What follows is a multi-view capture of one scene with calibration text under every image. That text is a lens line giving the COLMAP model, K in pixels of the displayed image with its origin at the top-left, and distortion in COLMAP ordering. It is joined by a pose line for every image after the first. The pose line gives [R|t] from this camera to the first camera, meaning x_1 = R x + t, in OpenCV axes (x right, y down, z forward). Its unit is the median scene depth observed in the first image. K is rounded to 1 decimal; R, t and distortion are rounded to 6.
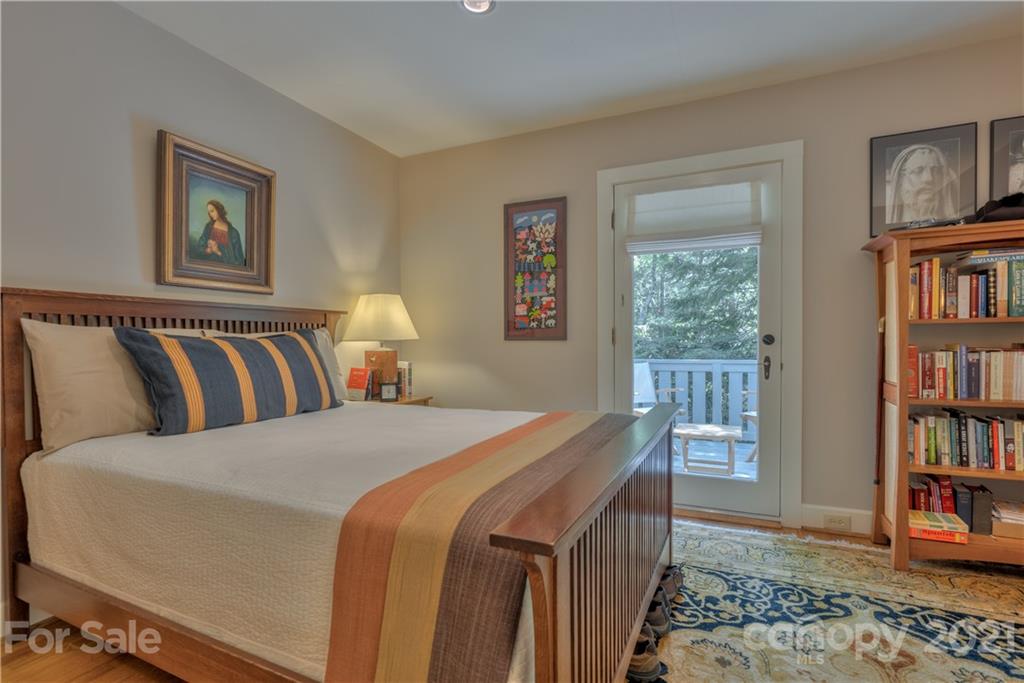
lens RADIAL K [[466.0, 0, 514.1], [0, 466.0, 341.3], [0, 0, 1]] dist [-0.003375, 0.000772]
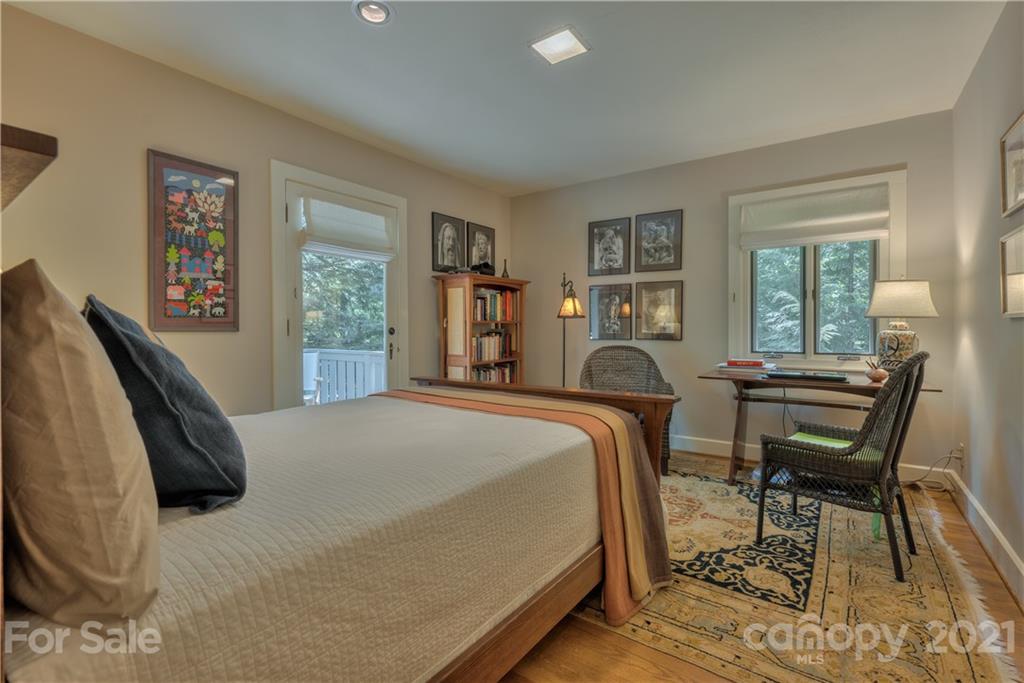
lens RADIAL K [[466.0, 0, 511.3], [0, 466.0, 335.0], [0, 0, 1]] dist [-0.003375, 0.000772]
pose [[0.211486, -0.004342, 0.977371, -0.646533], [0.005231, 0.999981, 0.003310, 0.004137], [-0.977367, 0.004413, 0.211505, 0.288258]]
